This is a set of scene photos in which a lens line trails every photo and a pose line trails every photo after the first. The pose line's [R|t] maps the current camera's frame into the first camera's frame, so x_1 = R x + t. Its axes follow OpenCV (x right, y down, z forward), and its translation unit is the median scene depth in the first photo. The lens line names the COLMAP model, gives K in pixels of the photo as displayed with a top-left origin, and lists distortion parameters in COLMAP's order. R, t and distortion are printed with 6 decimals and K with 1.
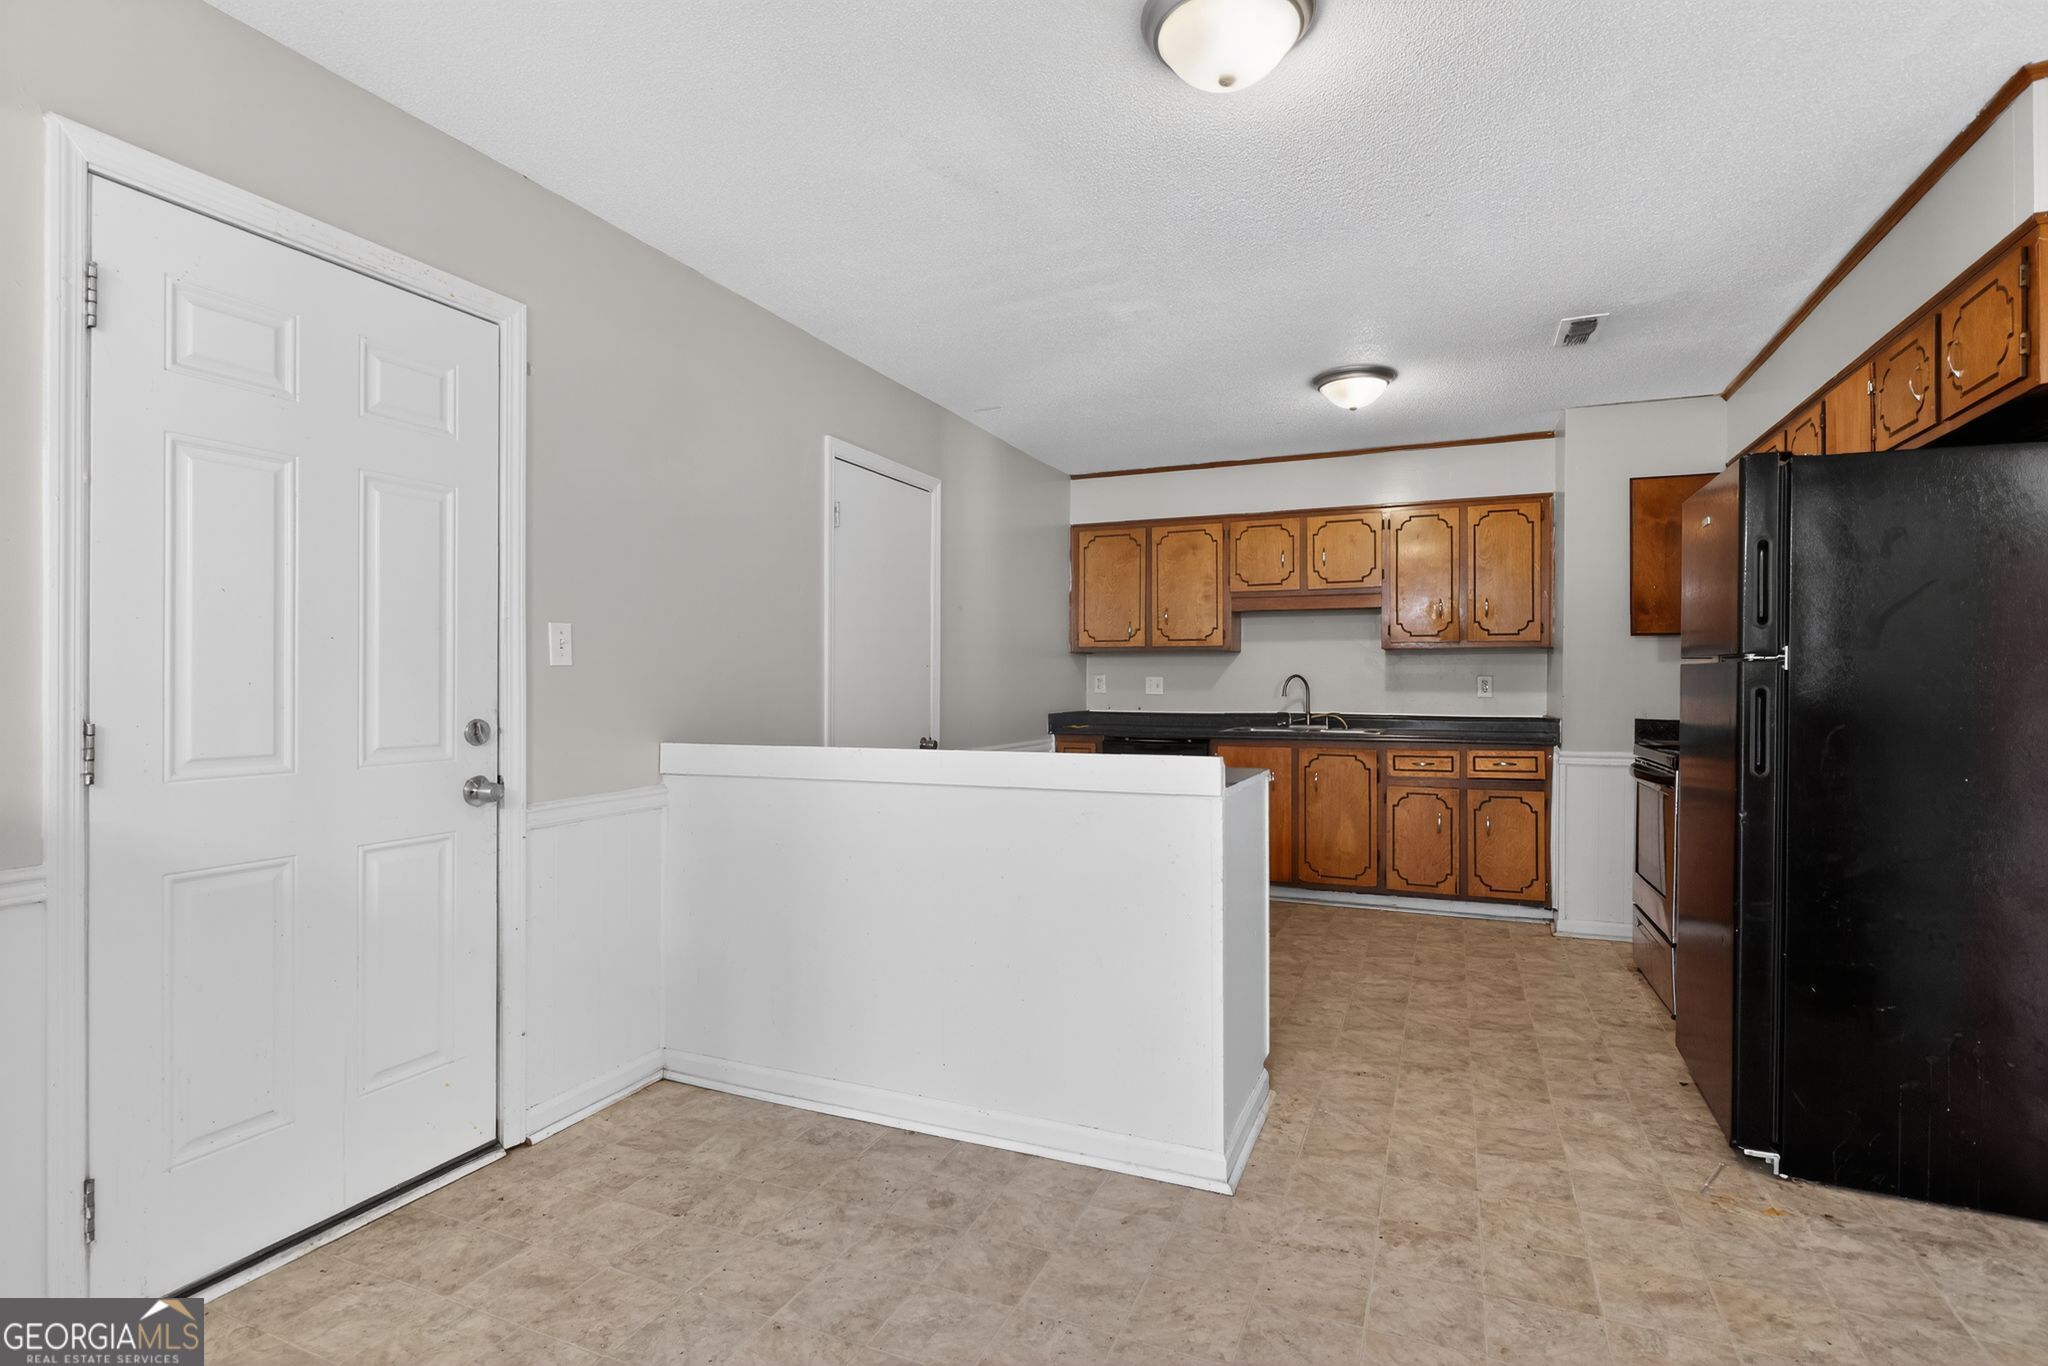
lens RADIAL K [[994.9, 0, 1023.1], [0, 994.9, 664.6], [0, 0, 1]] dist [0.007193, -0.004269]
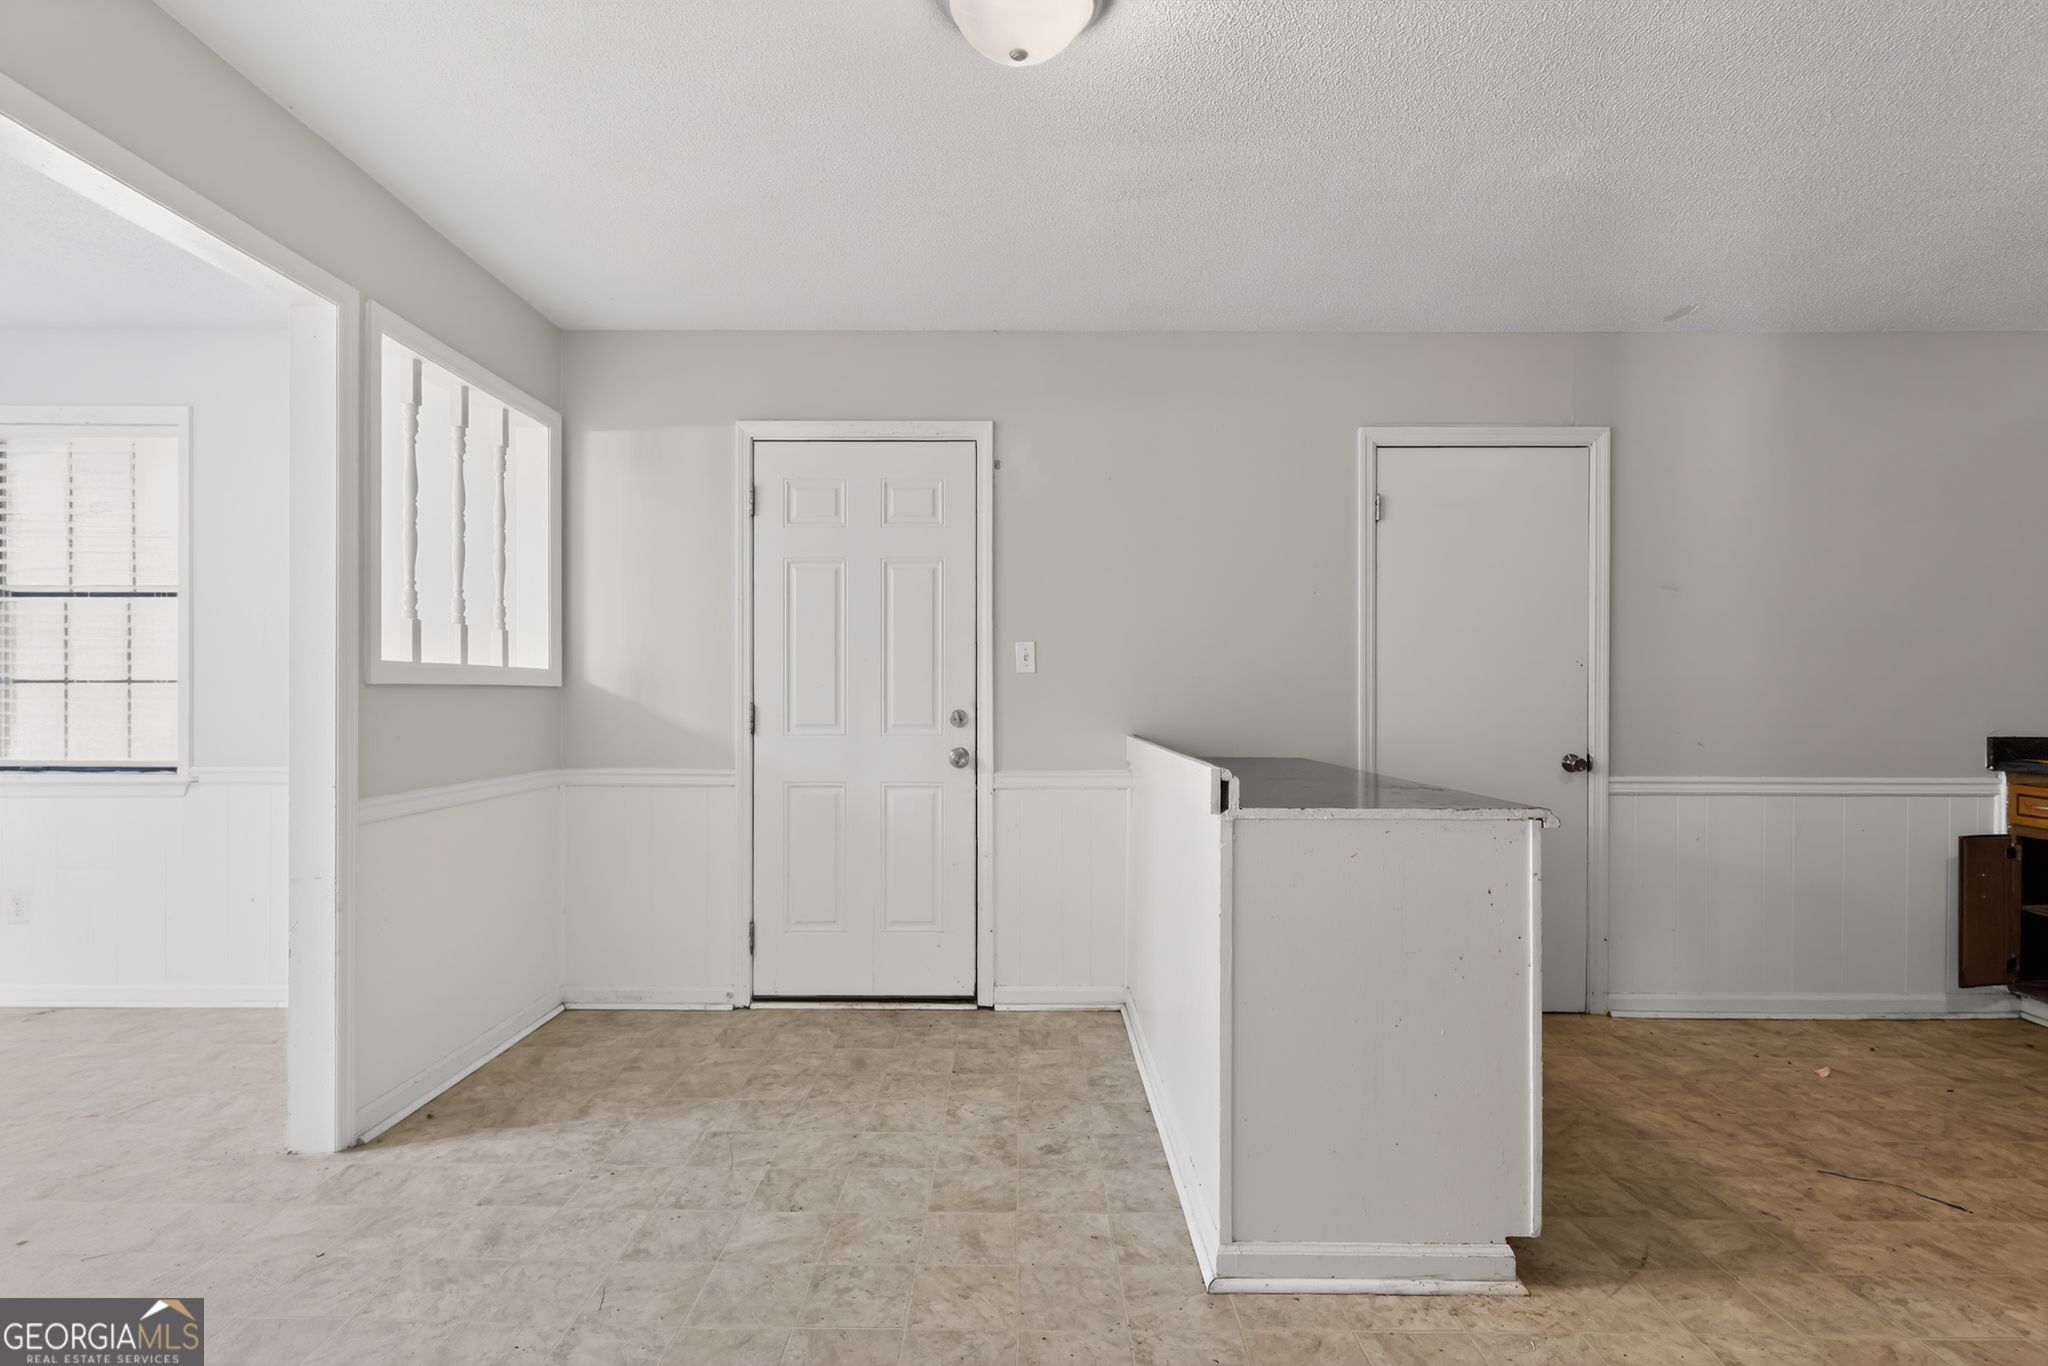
lens RADIAL K [[994.9, 0, 1003.1], [0, 994.9, 666.1], [0, 0, 1]] dist [0.007193, -0.004269]
pose [[0.388989, -0.021772, -0.920985, 0.926531], [0.016181, 0.999728, -0.016799, 0.017475], [0.921100, -0.008368, 0.389236, 0.518606]]
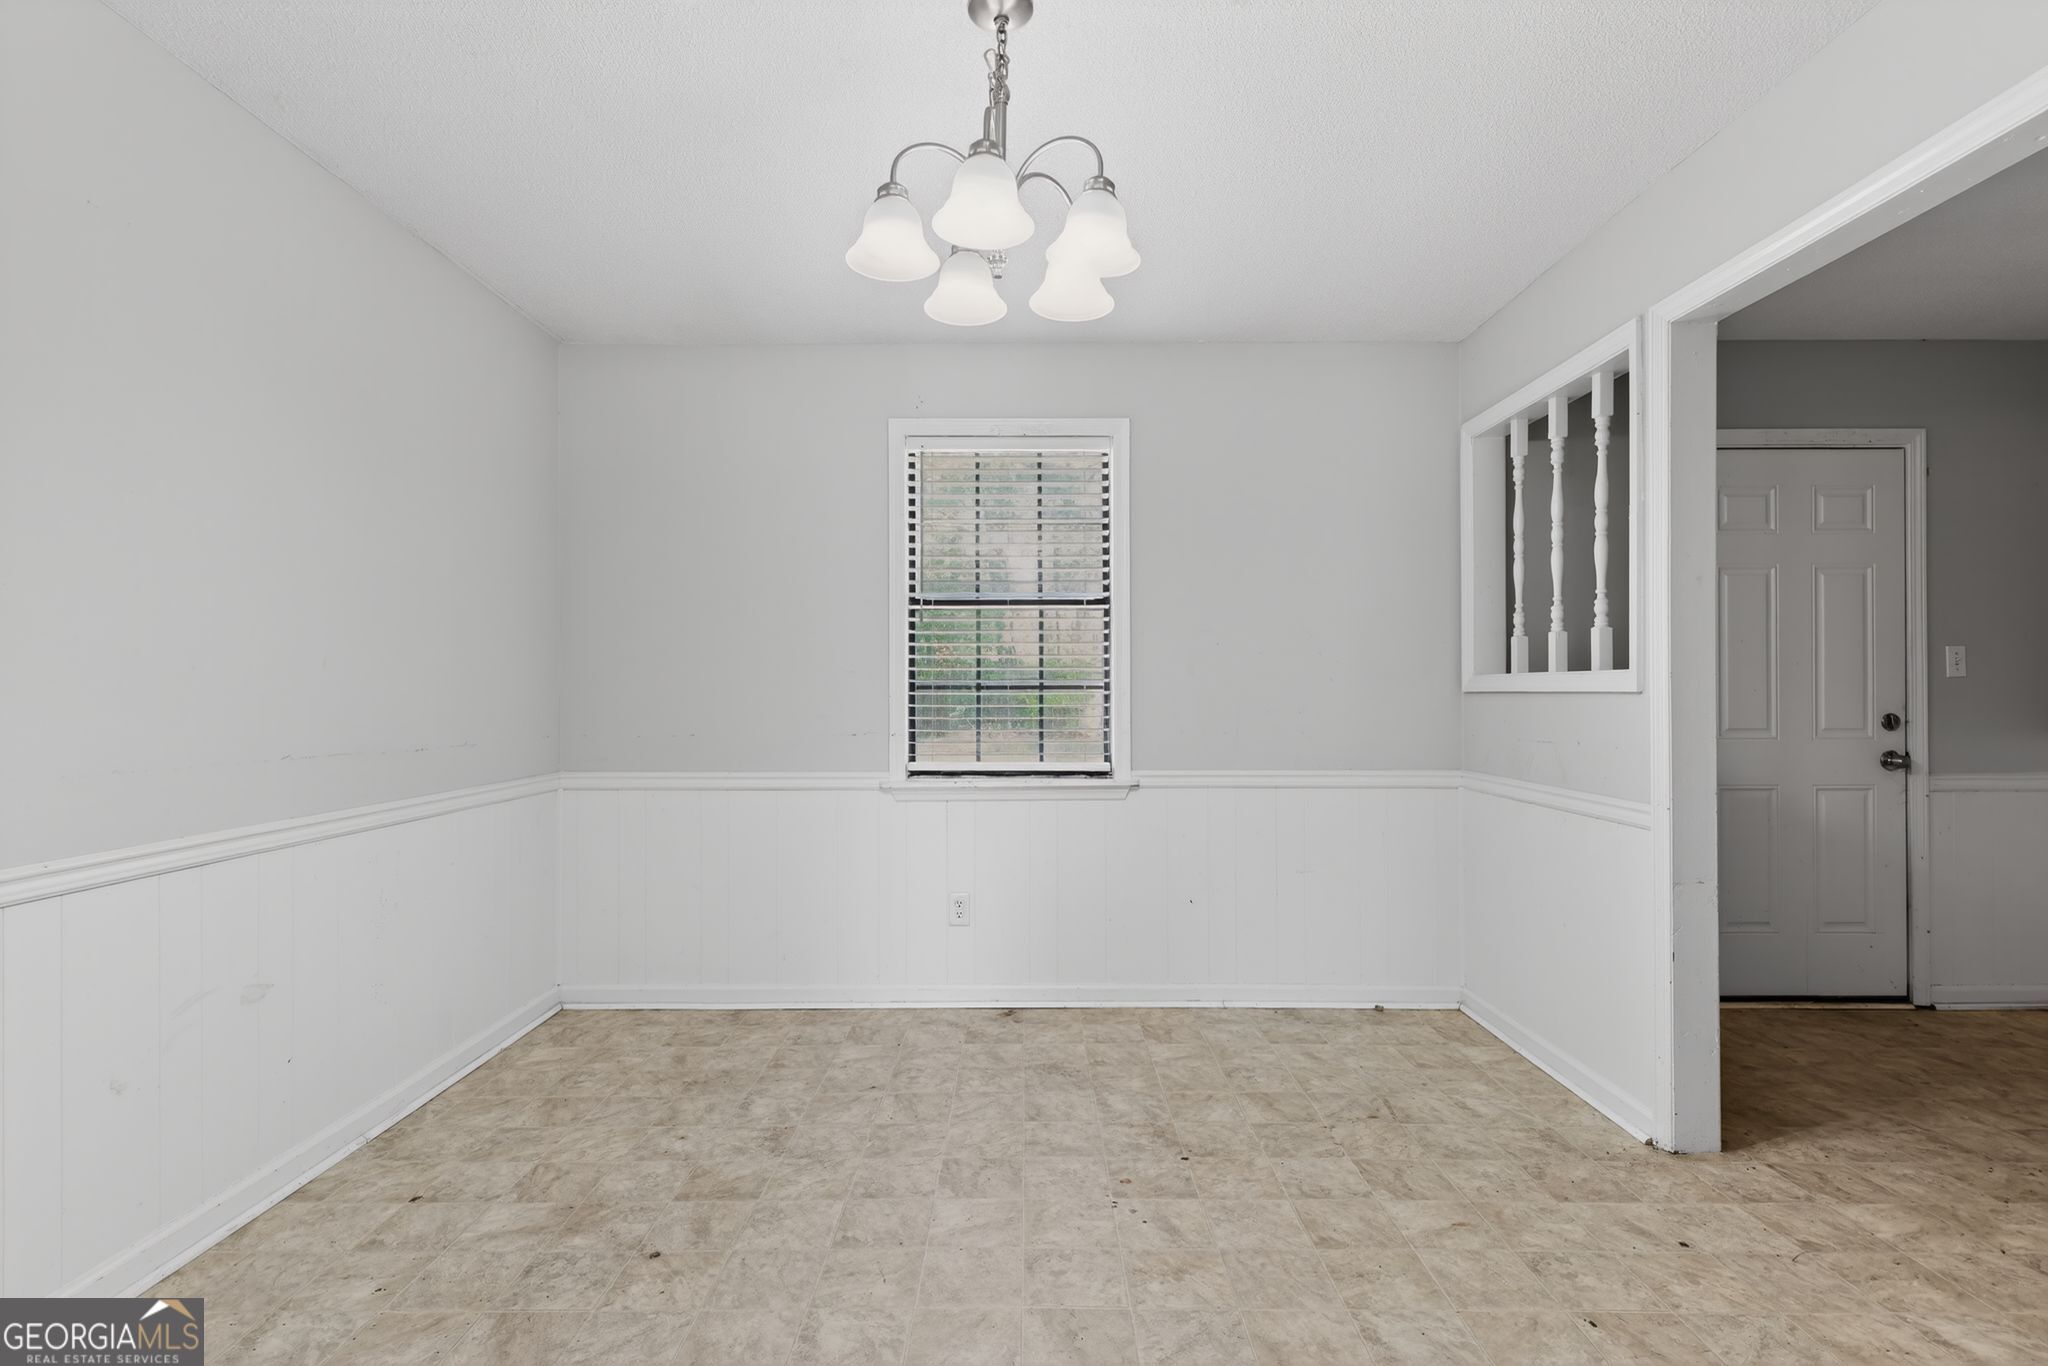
lens RADIAL K [[994.9, 0, 1027.5], [0, 994.9, 684.4], [0, 0, 1]] dist [0.007193, -0.004269]
pose [[0.398269, -0.000084, -0.917269, 0.345884], [0.017619, 0.999816, 0.007559, -0.025812], [0.917100, -0.019172, 0.398197, -0.867277]]
